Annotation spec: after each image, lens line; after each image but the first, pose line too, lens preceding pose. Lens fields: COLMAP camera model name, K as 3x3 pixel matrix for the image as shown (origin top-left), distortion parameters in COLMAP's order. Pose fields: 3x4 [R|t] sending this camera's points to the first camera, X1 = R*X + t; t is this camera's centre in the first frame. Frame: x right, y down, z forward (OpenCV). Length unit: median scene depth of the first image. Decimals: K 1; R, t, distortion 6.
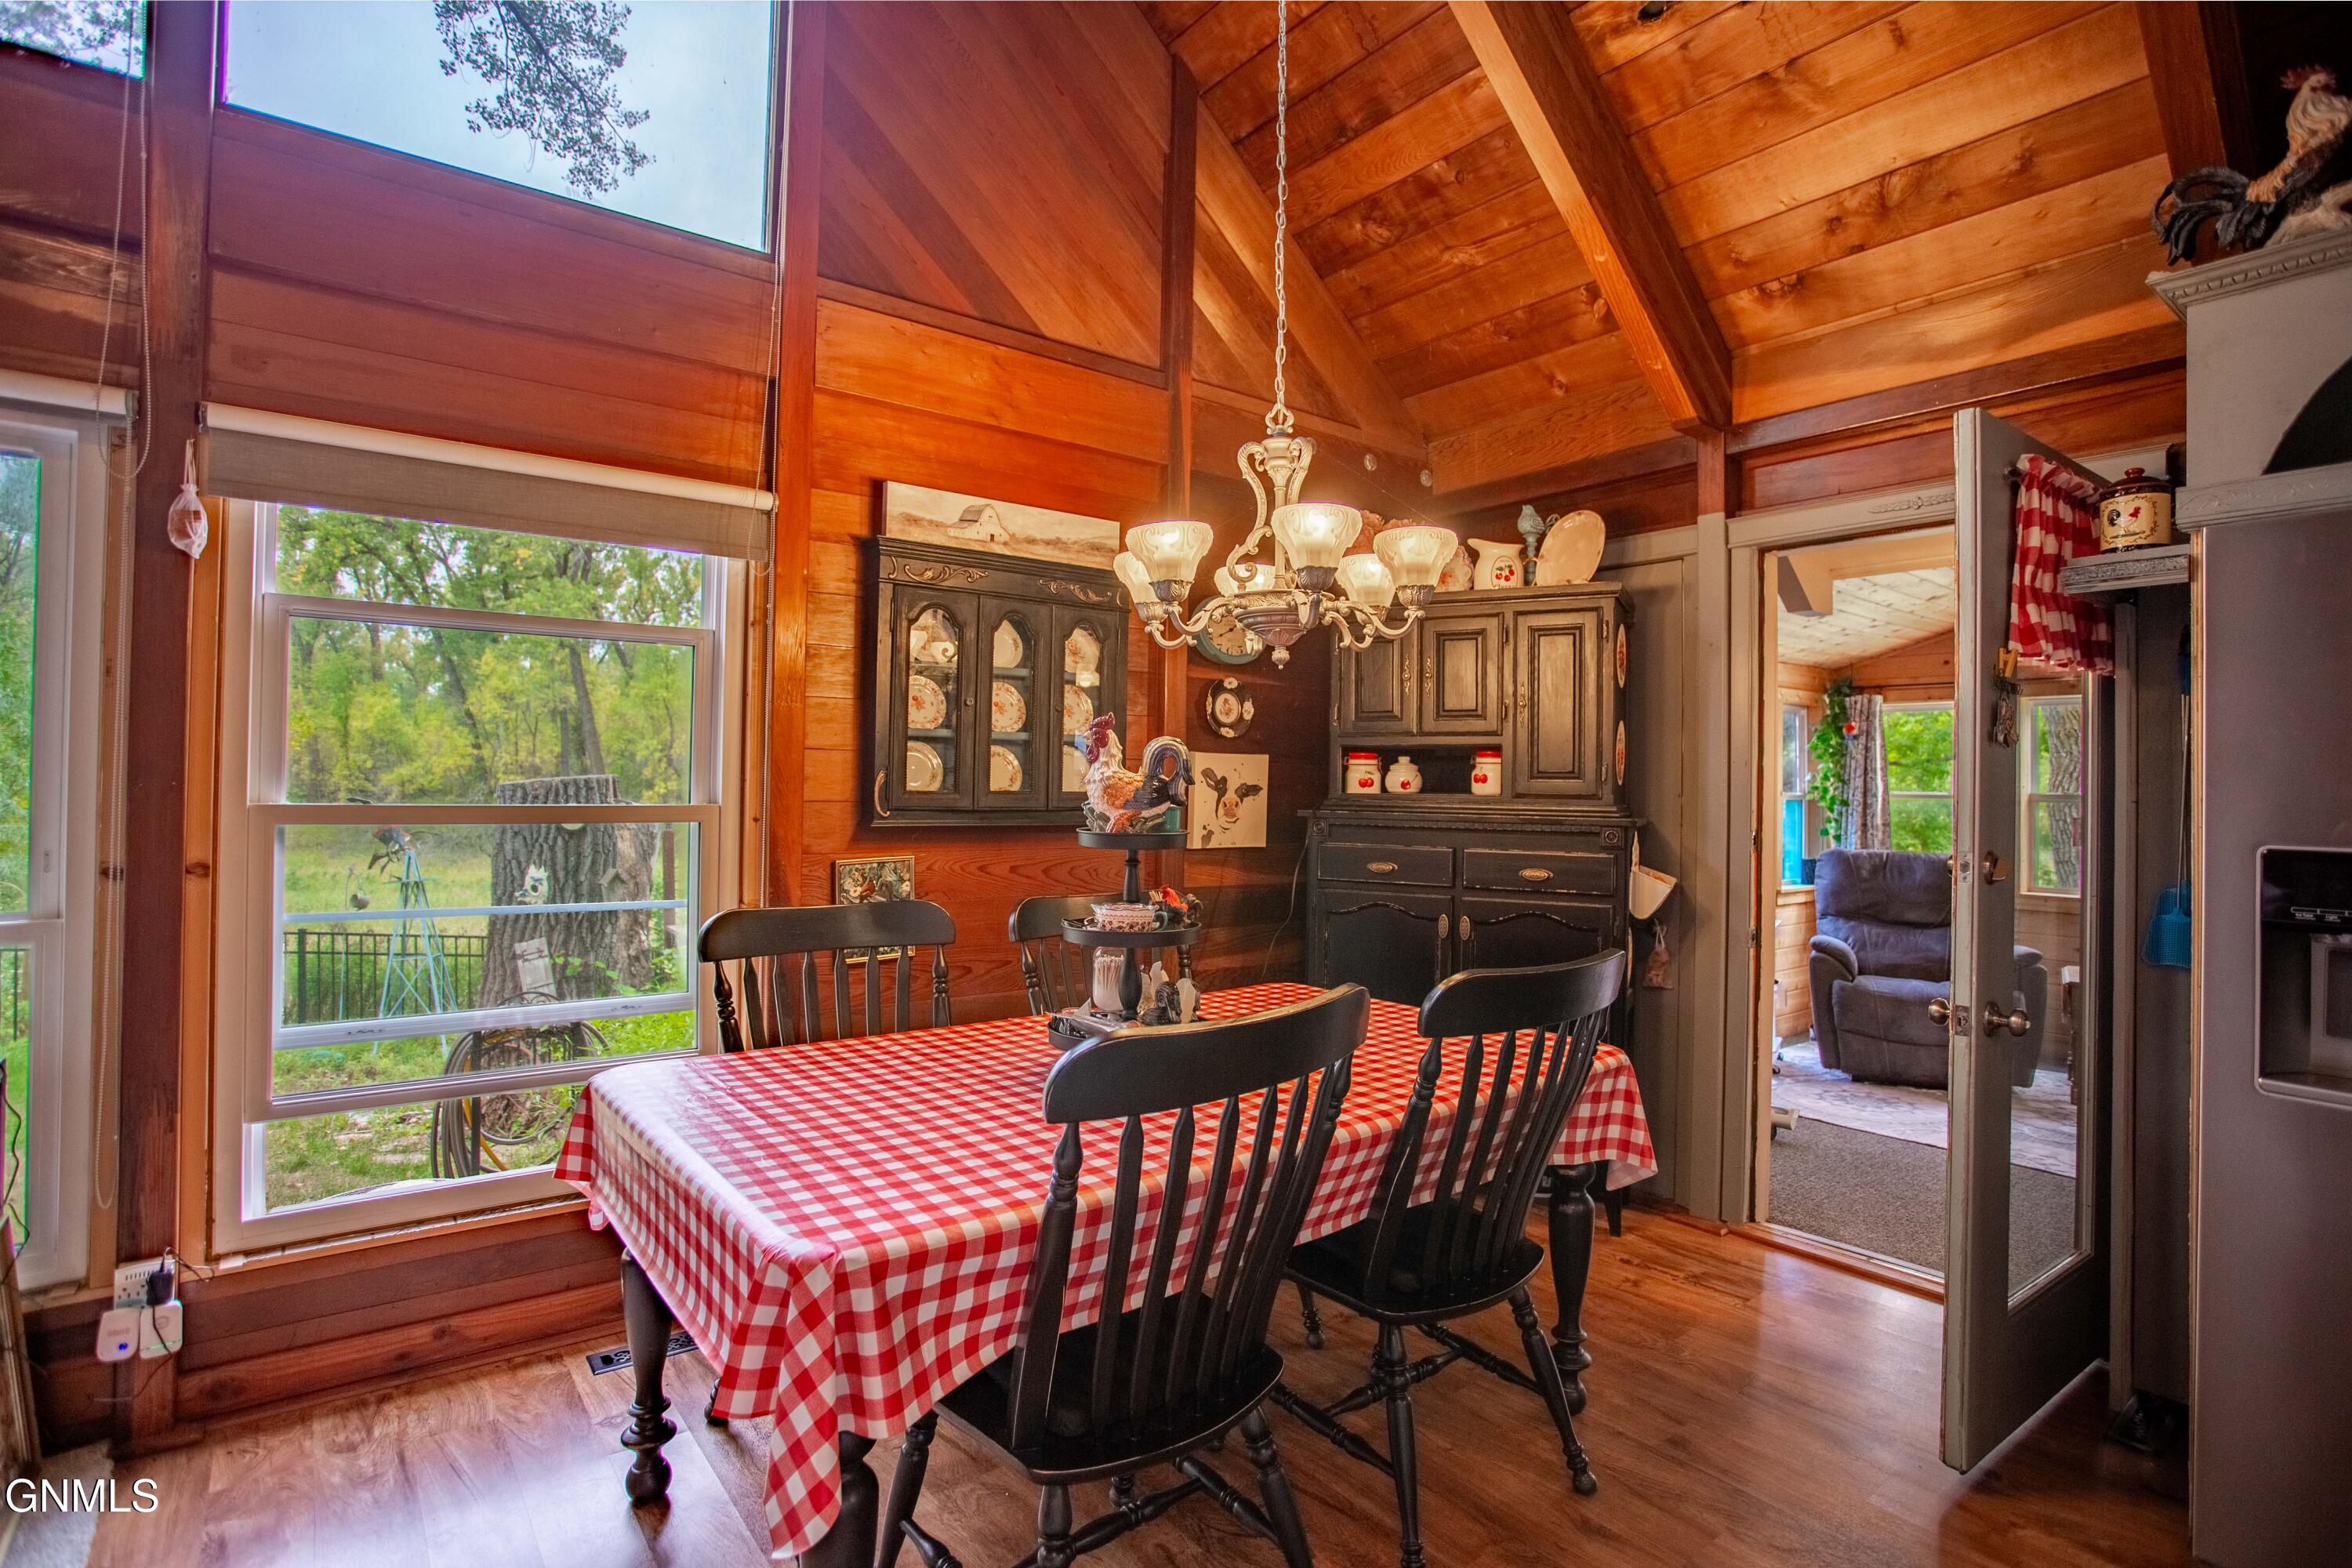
lens RADIAL K [[1139.8, 0, 1171.7], [0, 1139.8, 778.4], [0, 0, 1]] dist [-0.060084, 0.017353]
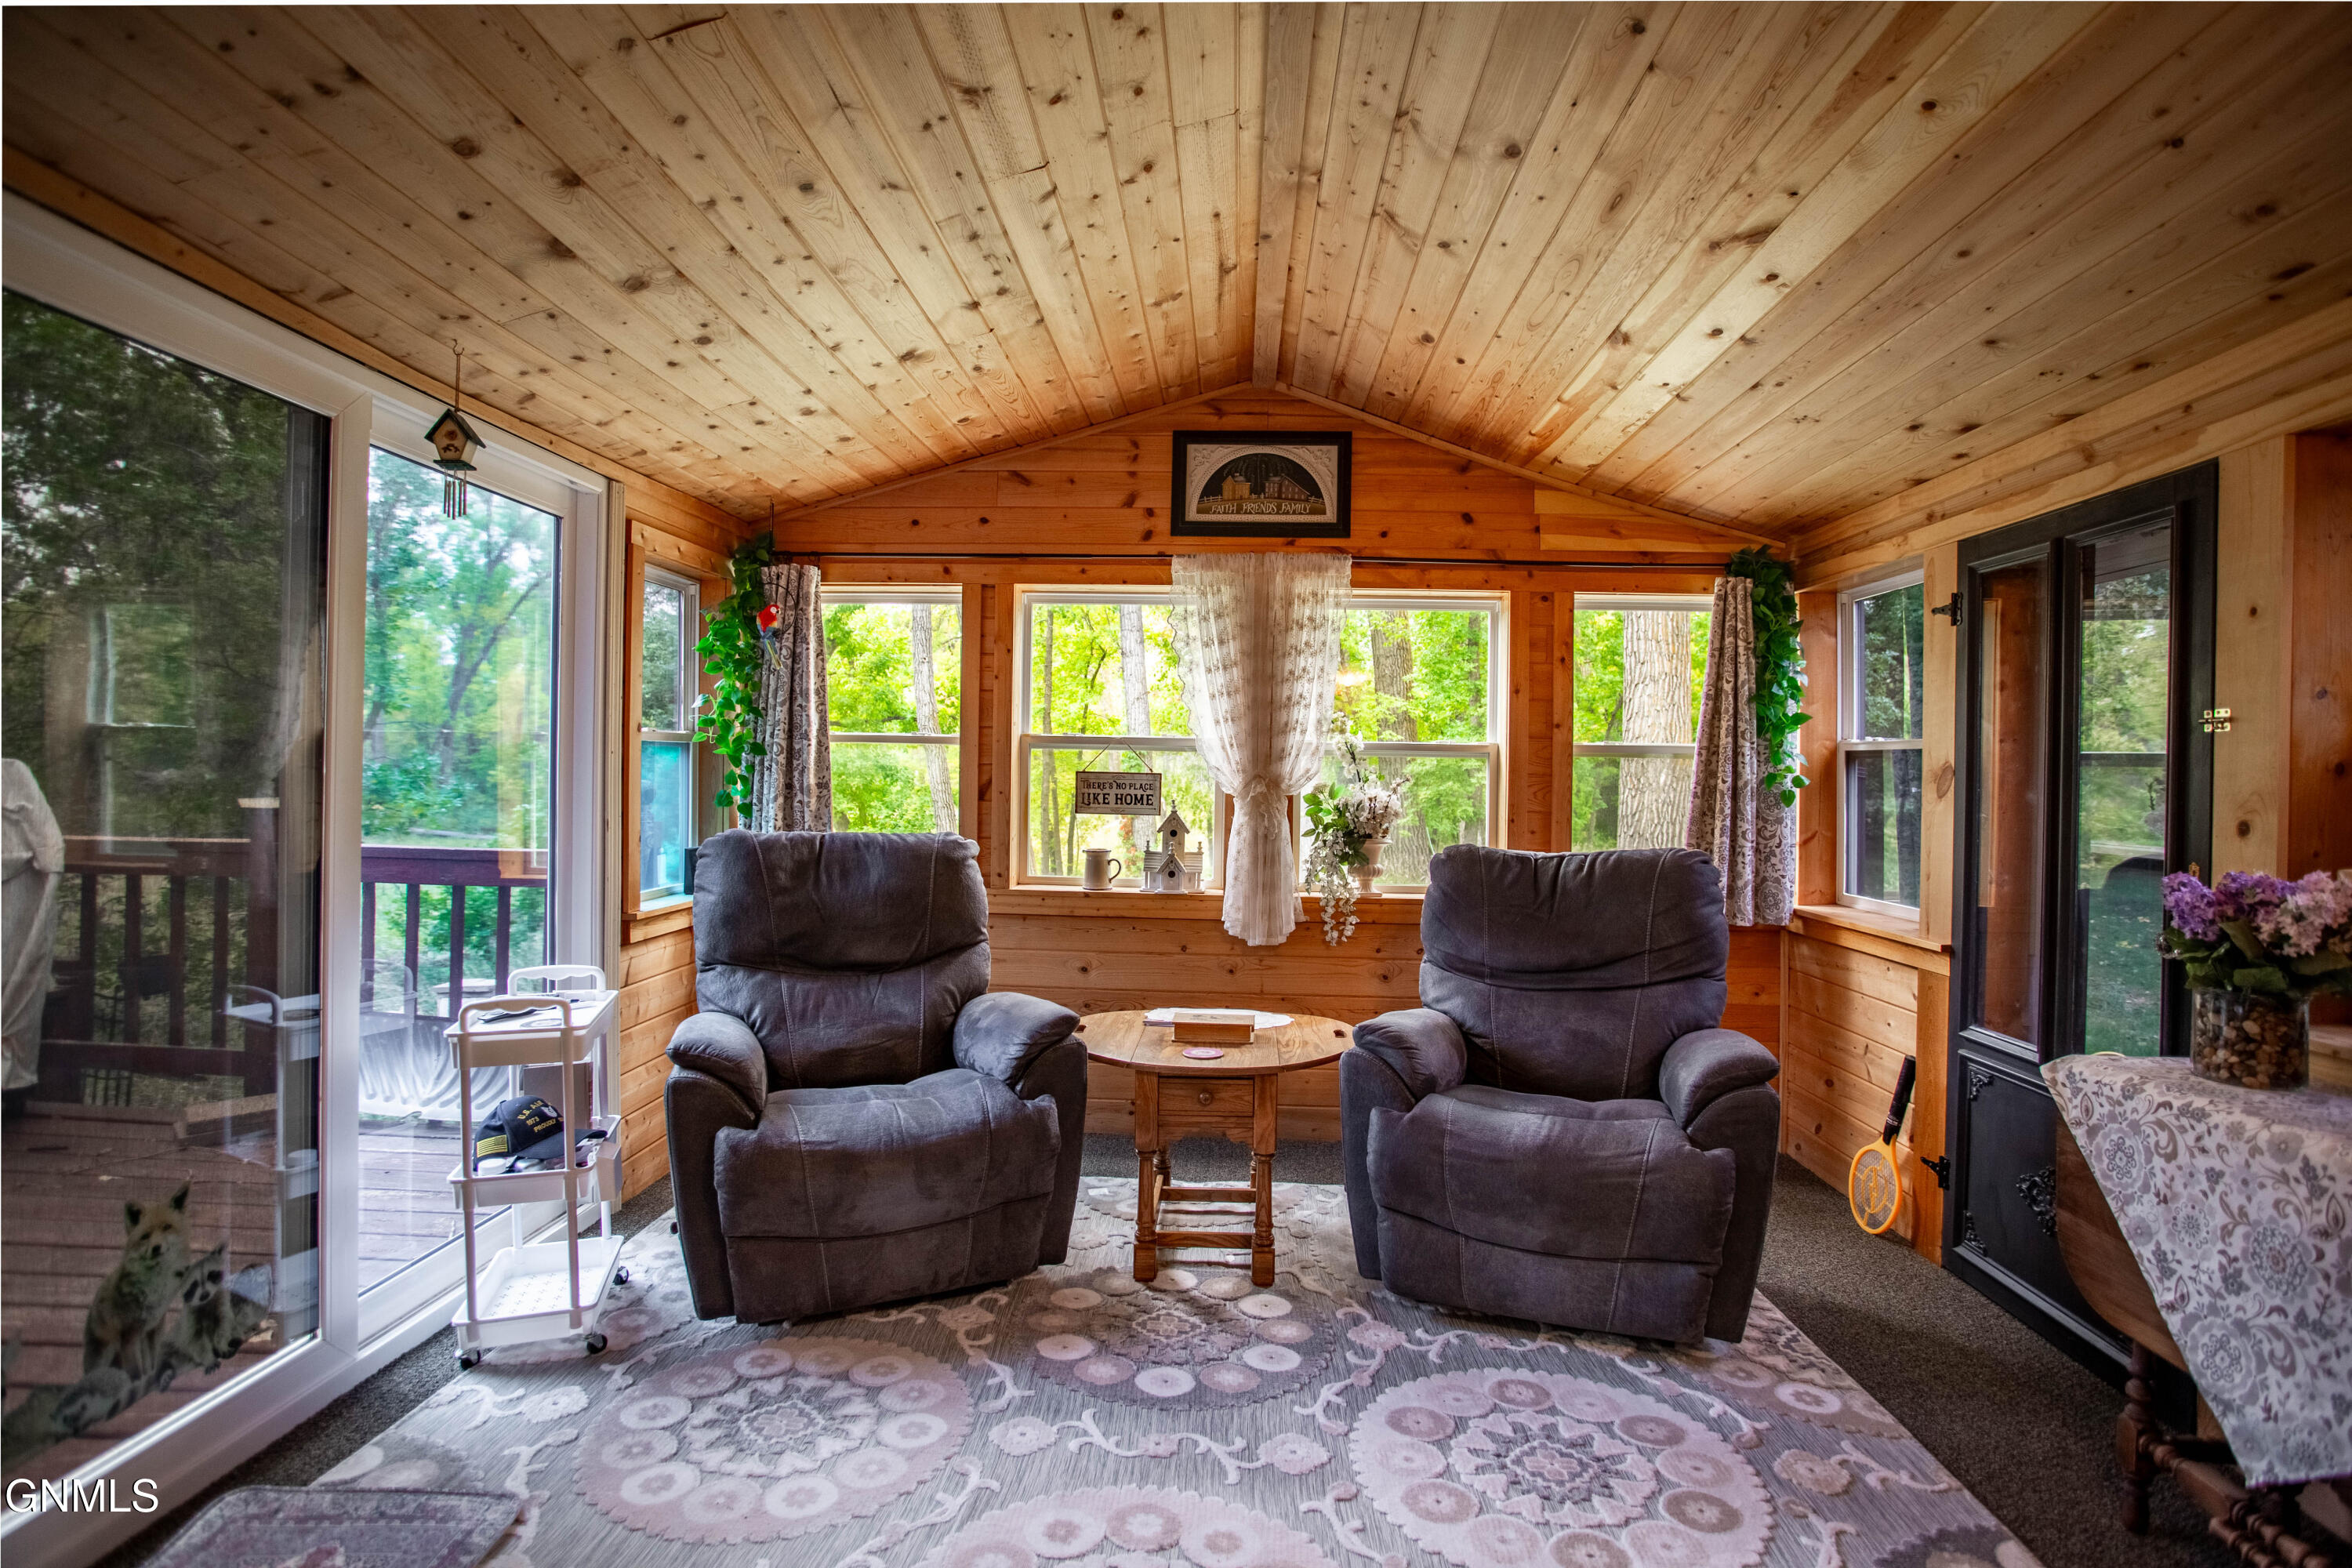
lens RADIAL K [[1139.8, 0, 1183.4], [0, 1139.8, 773.4], [0, 0, 1]] dist [-0.060084, 0.017353]
pose [[0.641910, -0.003200, 0.766774, 0.294389], [-0.016559, 0.999700, 0.018034, 0.020608], [-0.766601, -0.024273, 0.641664, 0.454645]]
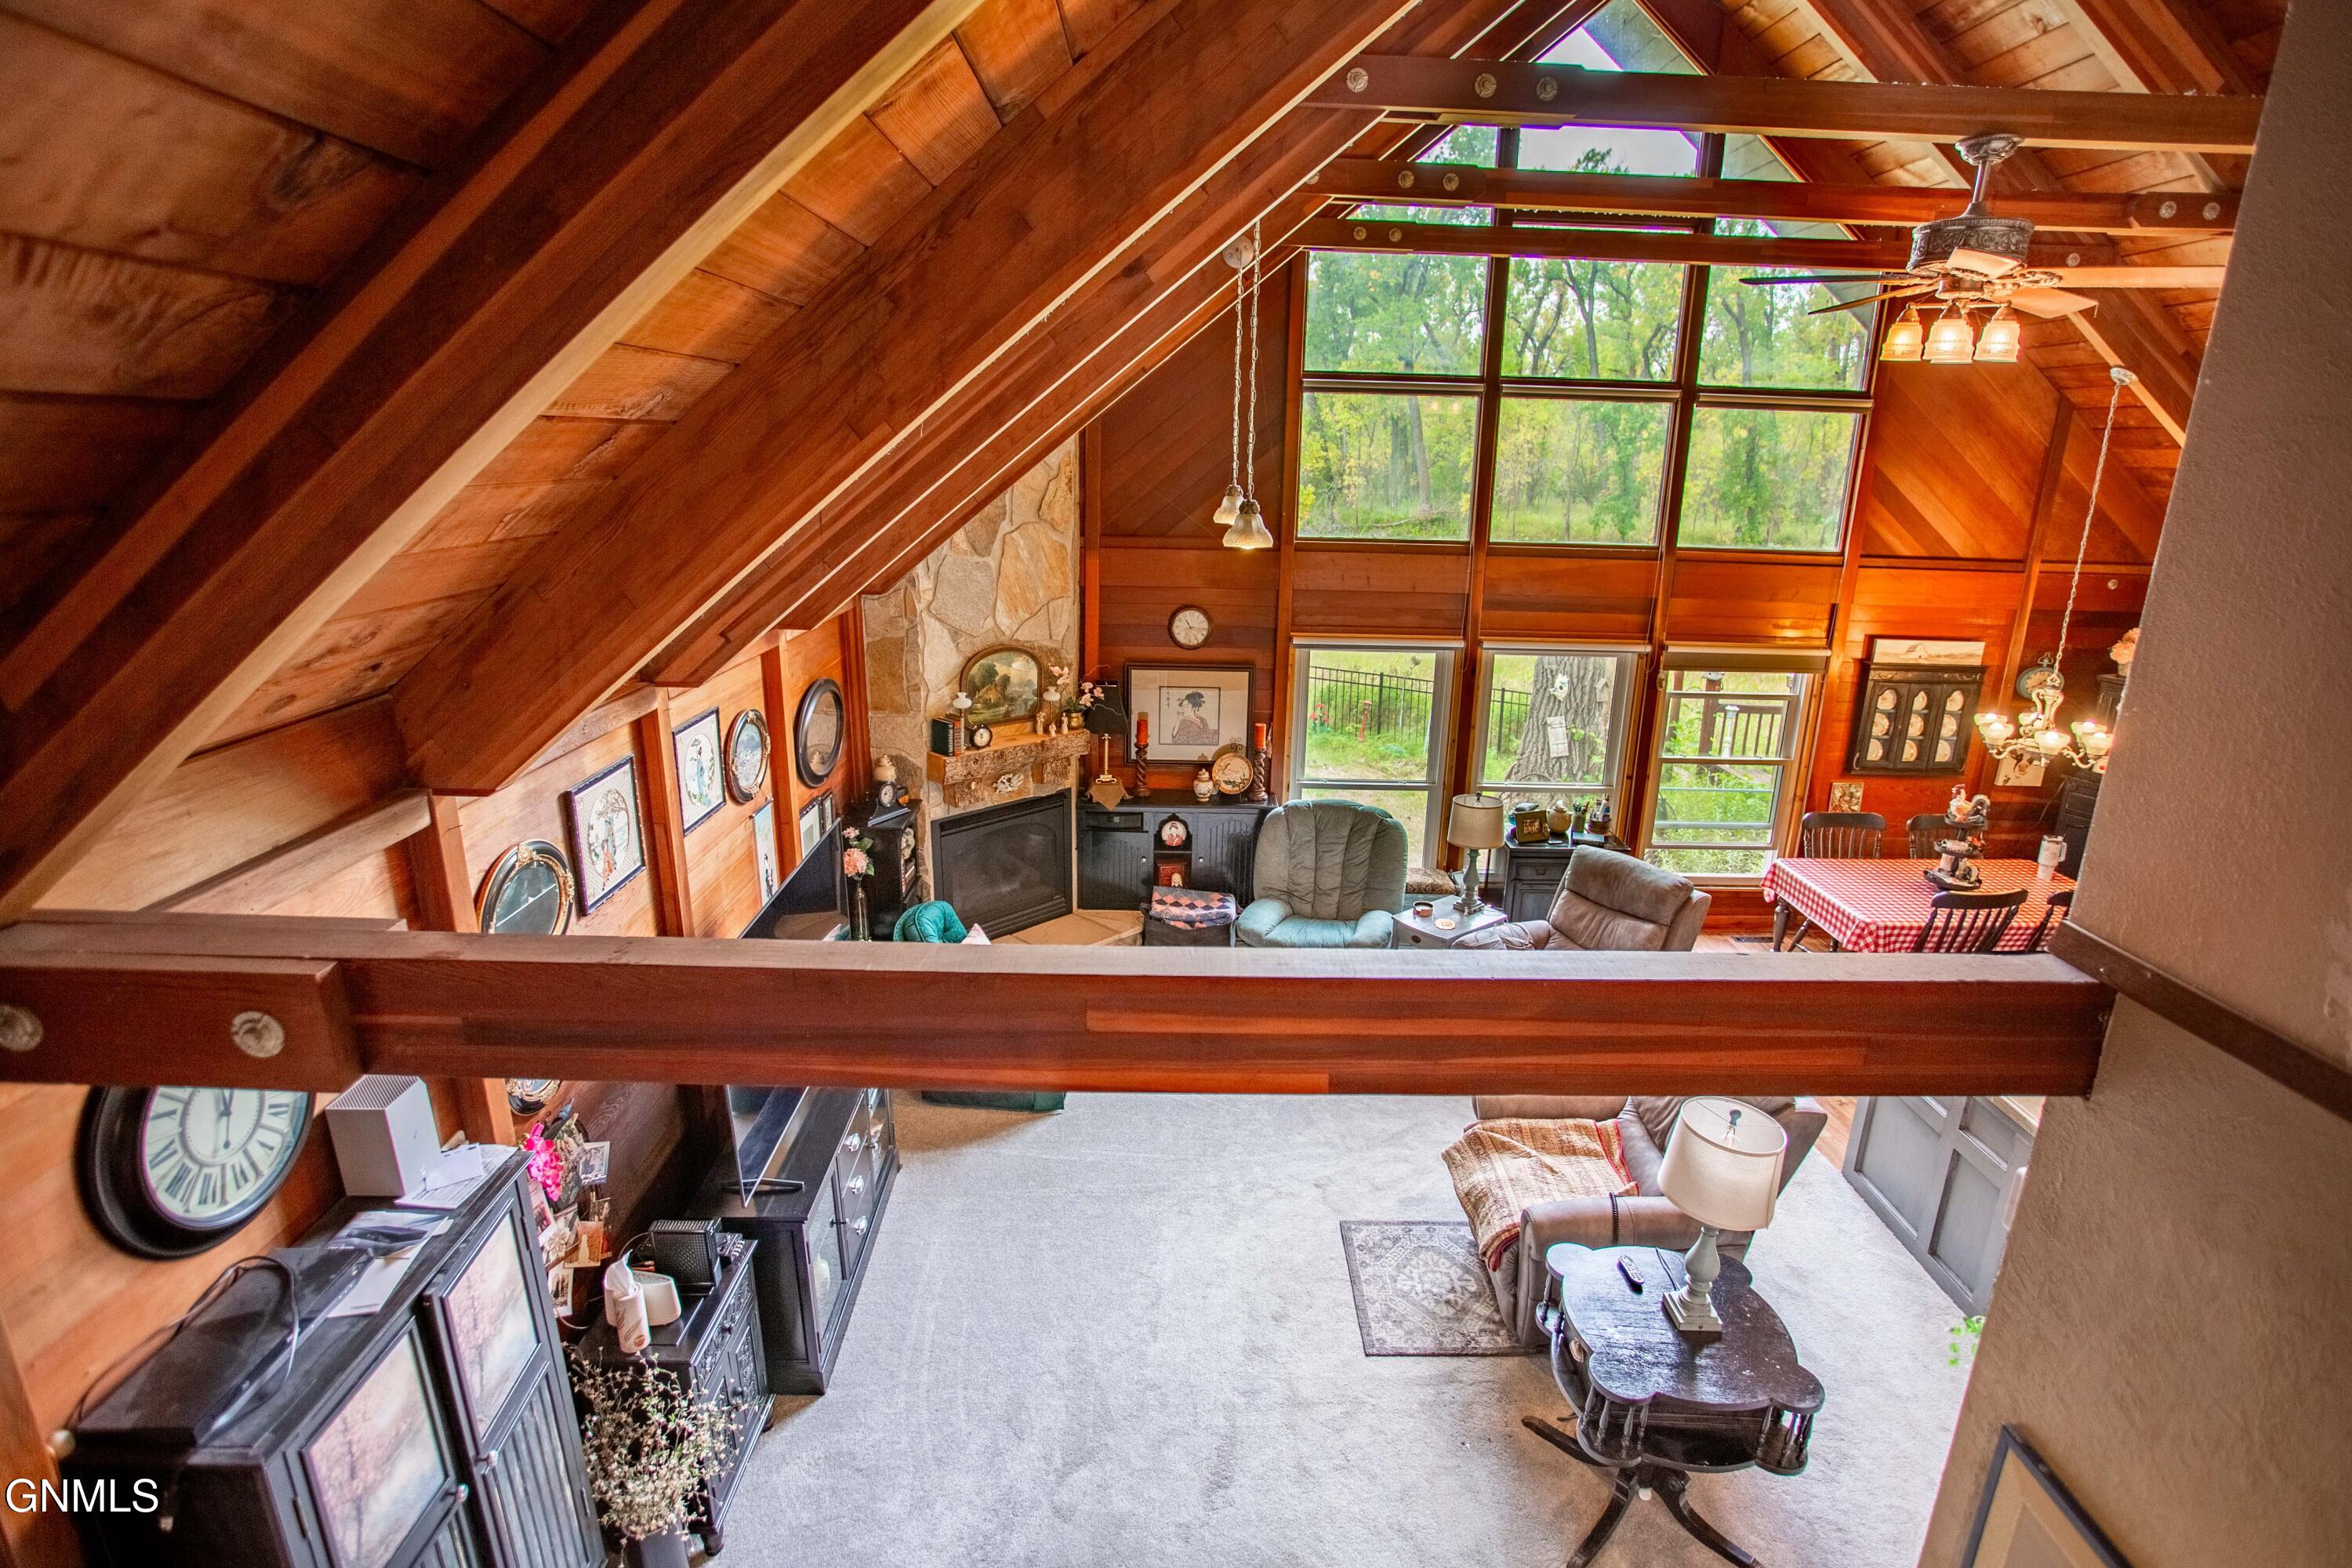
lens RADIAL K [[1139.8, 0, 1177.2], [0, 1139.8, 775.5], [0, 0, 1]] dist [-0.060084, 0.017353]
pose [[0.797207, 0.166245, -0.580365, -0.006525], [0.000529, 0.961144, 0.276046, -0.610912], [0.603706, -0.220373, 0.766143, -1.756777]]
